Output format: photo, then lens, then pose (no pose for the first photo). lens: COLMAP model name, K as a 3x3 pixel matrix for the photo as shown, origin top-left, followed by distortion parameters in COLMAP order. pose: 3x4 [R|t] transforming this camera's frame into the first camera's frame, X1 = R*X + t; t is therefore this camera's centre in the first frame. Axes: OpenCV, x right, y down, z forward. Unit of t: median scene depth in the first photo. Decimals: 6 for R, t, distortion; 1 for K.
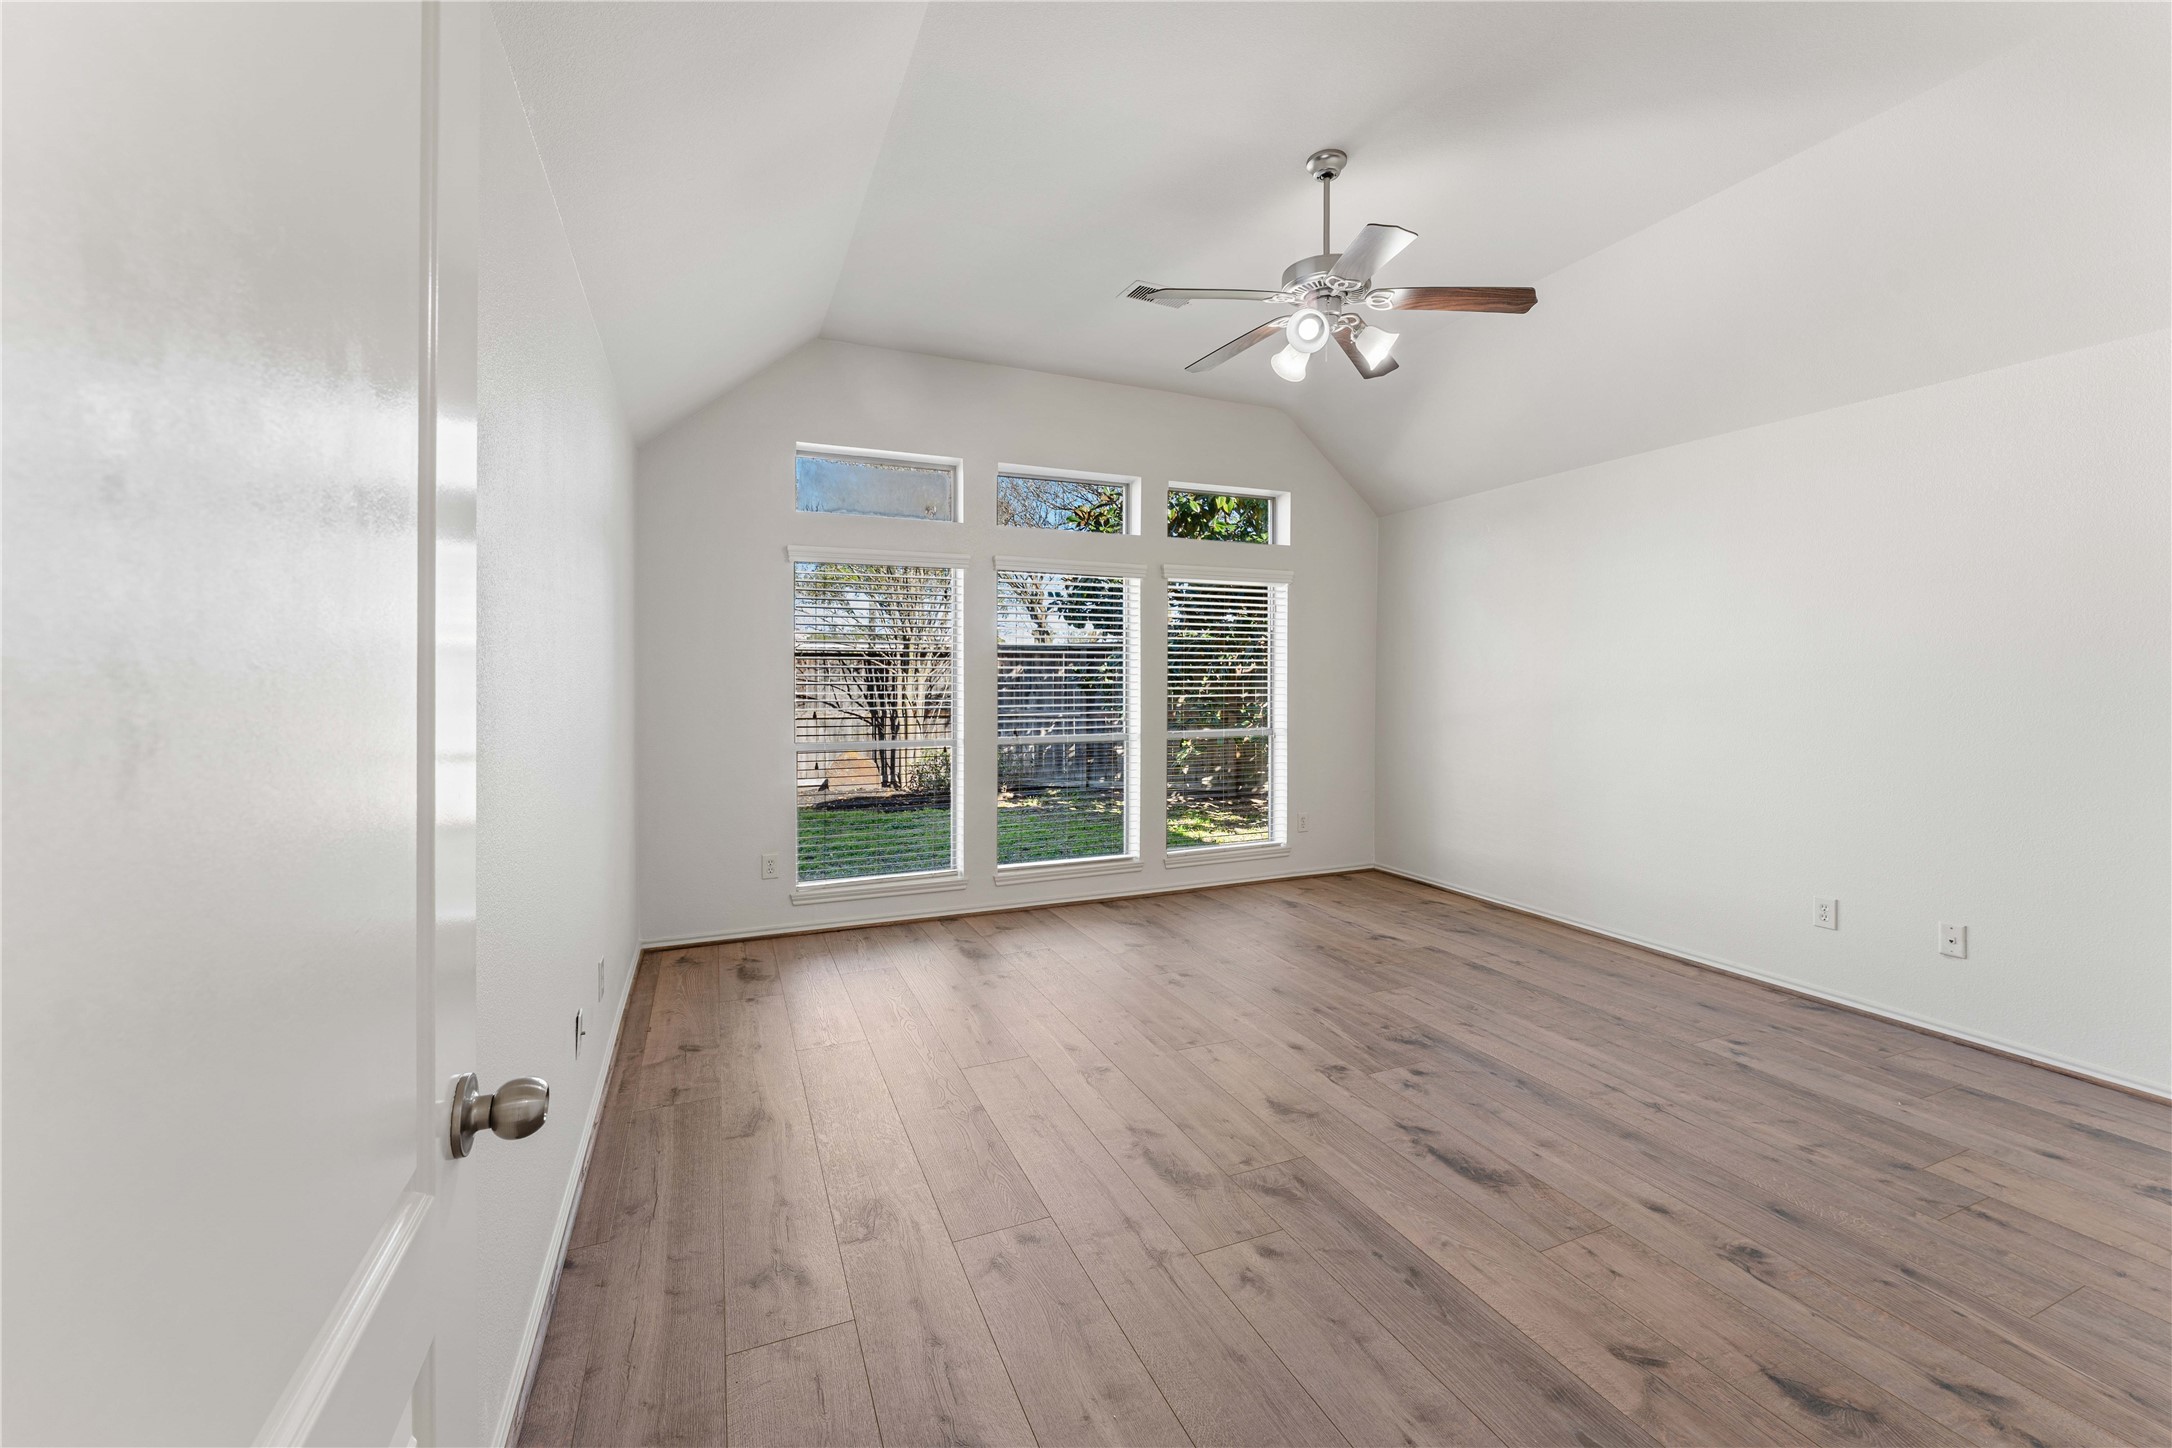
lens RADIAL K [[864.4, 0, 1088.9], [0, 864.4, 679.6], [0, 0, 1]] dist [0.001009, 0.000228]
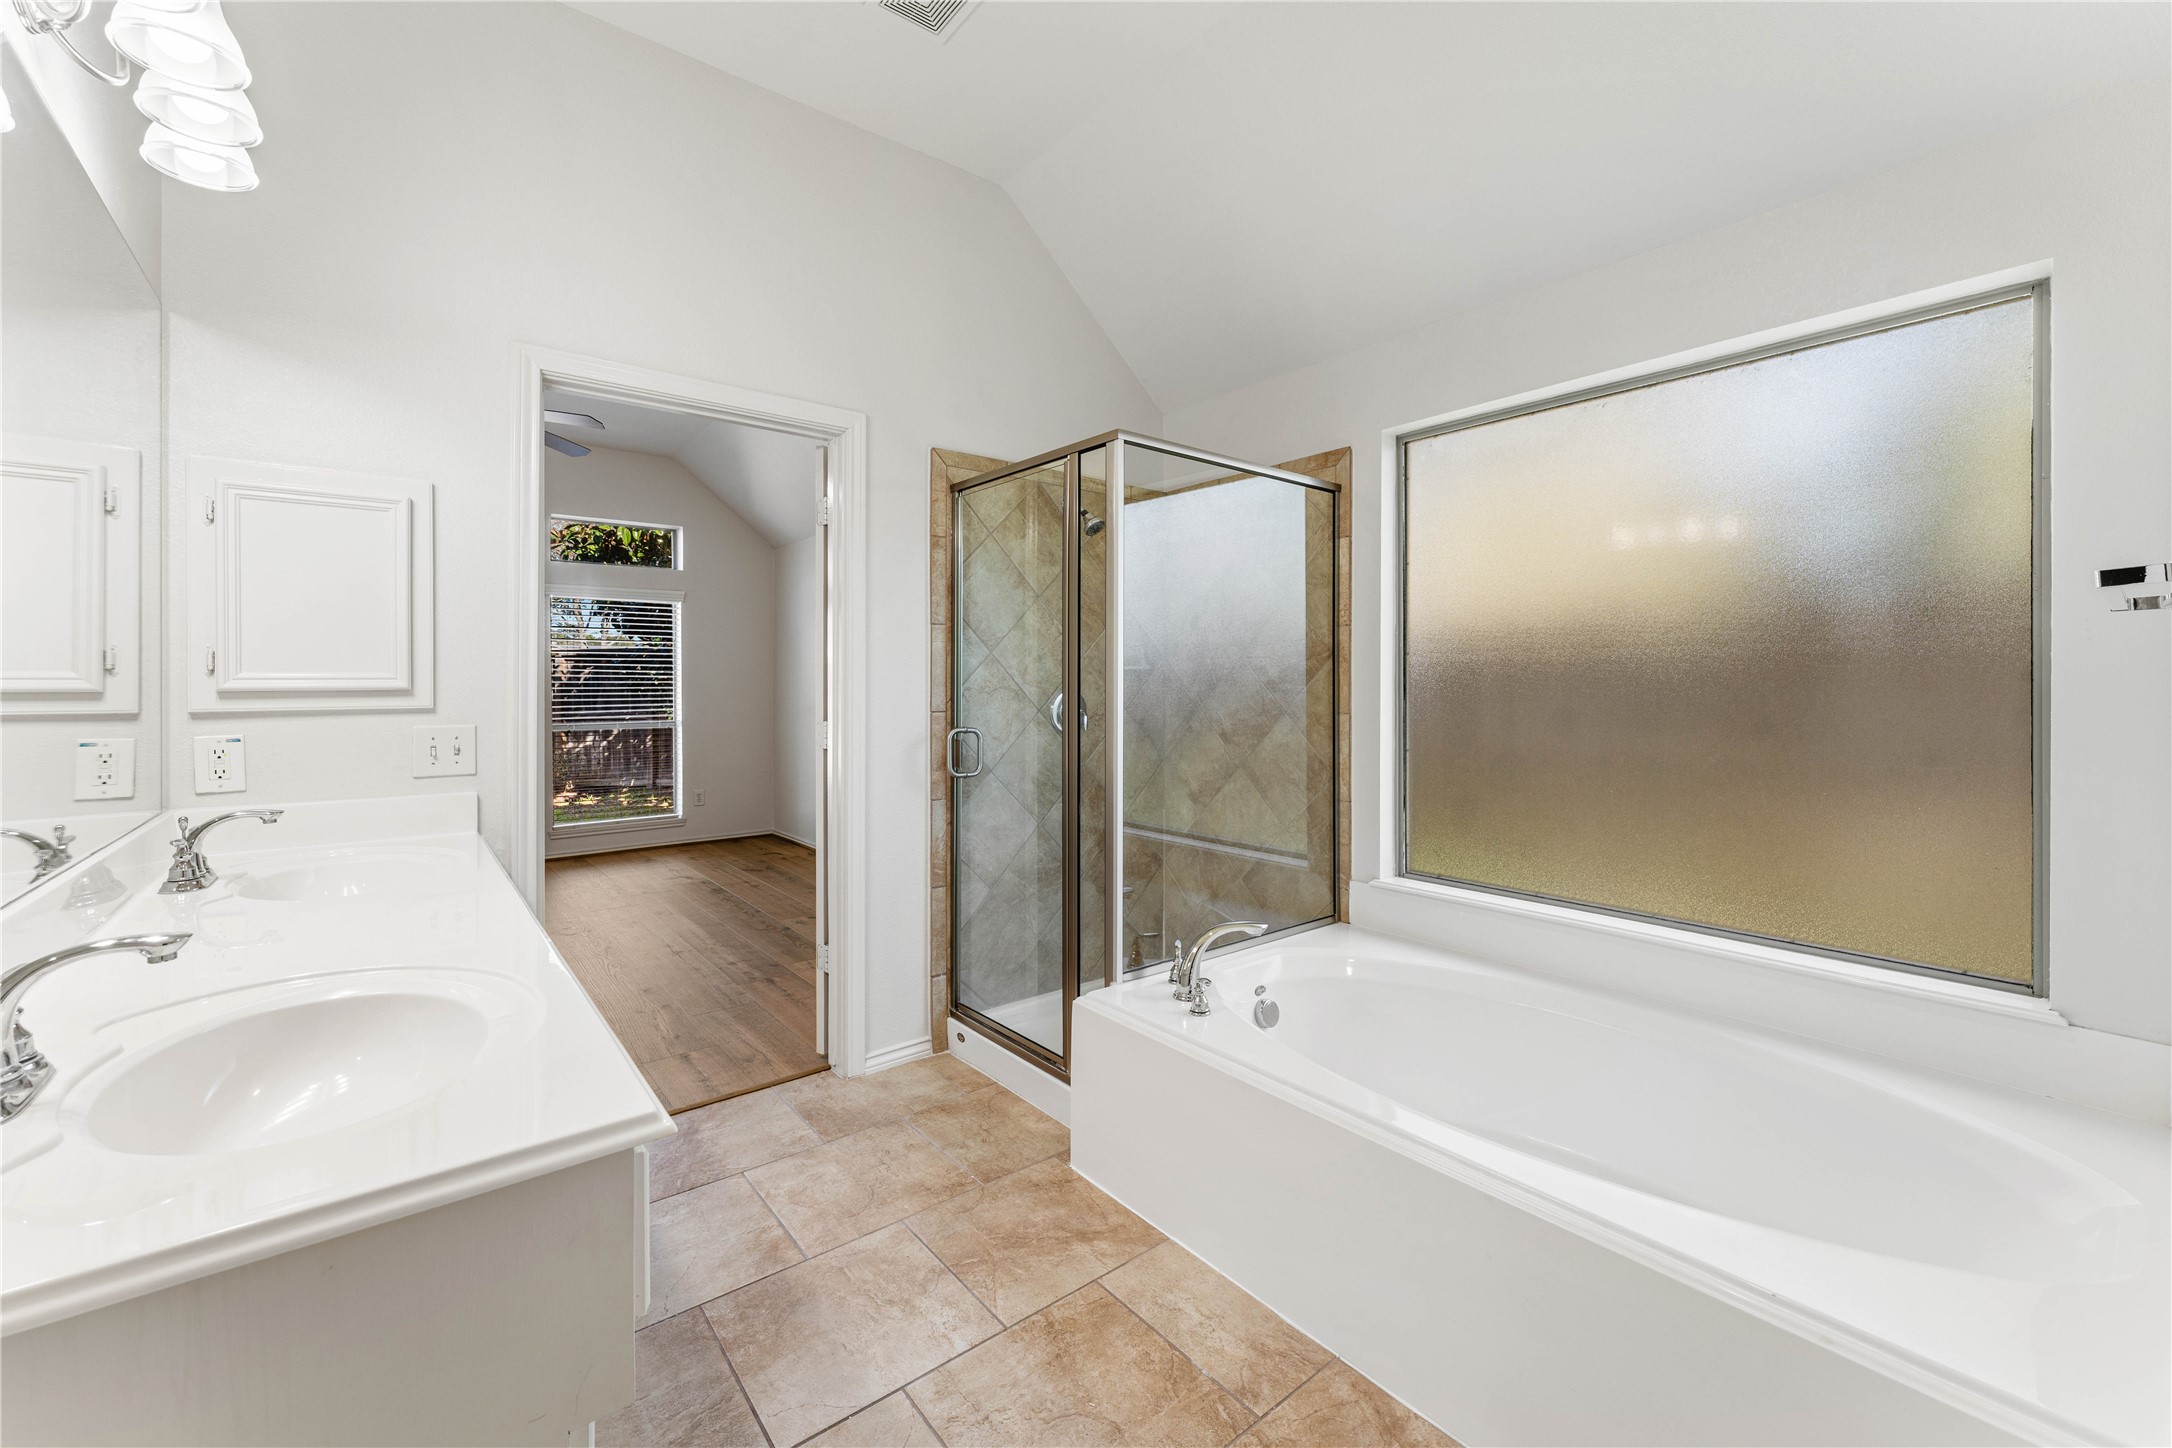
lens RADIAL K [[864.4, 0, 1088.9], [0, 864.4, 679.6], [0, 0, 1]] dist [0.001009, 0.000228]
pose [[0.961853, -0.001142, 0.273565, 0.438813], [0.002359, 0.999989, -0.004119, 0.004369], [-0.273557, 0.004607, 0.961845, -0.328463]]
